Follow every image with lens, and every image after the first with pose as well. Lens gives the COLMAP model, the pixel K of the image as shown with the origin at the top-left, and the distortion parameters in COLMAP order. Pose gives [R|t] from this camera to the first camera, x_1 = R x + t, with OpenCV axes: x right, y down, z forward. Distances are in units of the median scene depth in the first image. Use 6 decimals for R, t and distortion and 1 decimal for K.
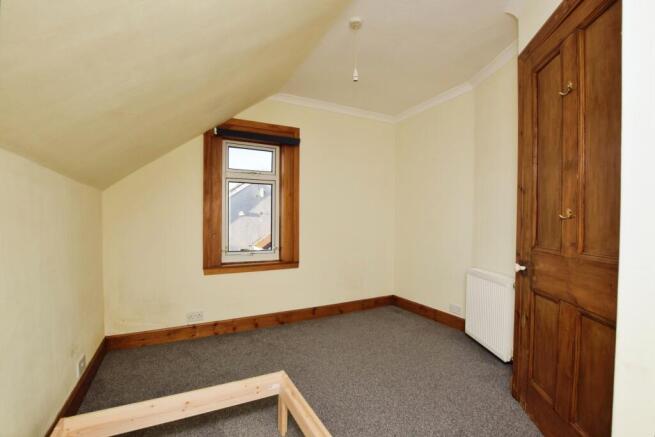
lens RADIAL K [[298.7, 0, 329.1], [0, 298.7, 218.5], [0, 0, 1]] dist [-0.001277, 0.000356]
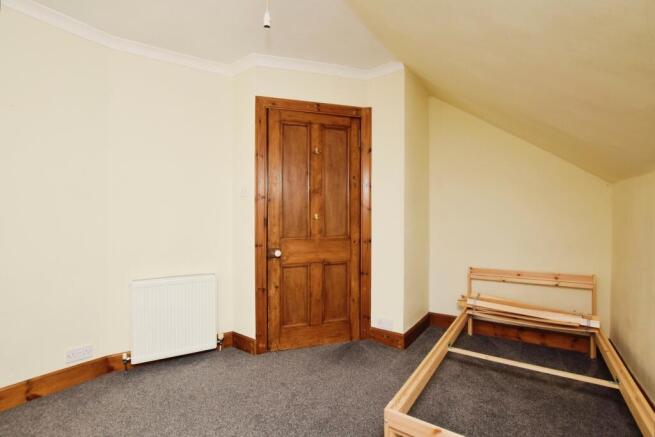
lens RADIAL K [[298.7, 0, 330.0], [0, 298.7, 221.3], [0, 0, 1]] dist [-0.001277, 0.000356]
pose [[-0.454906, -0.006962, 0.890512, -0.847749], [-0.000509, 0.999971, 0.007558, -0.001015], [-0.890540, 0.002985, -0.454896, 1.585827]]
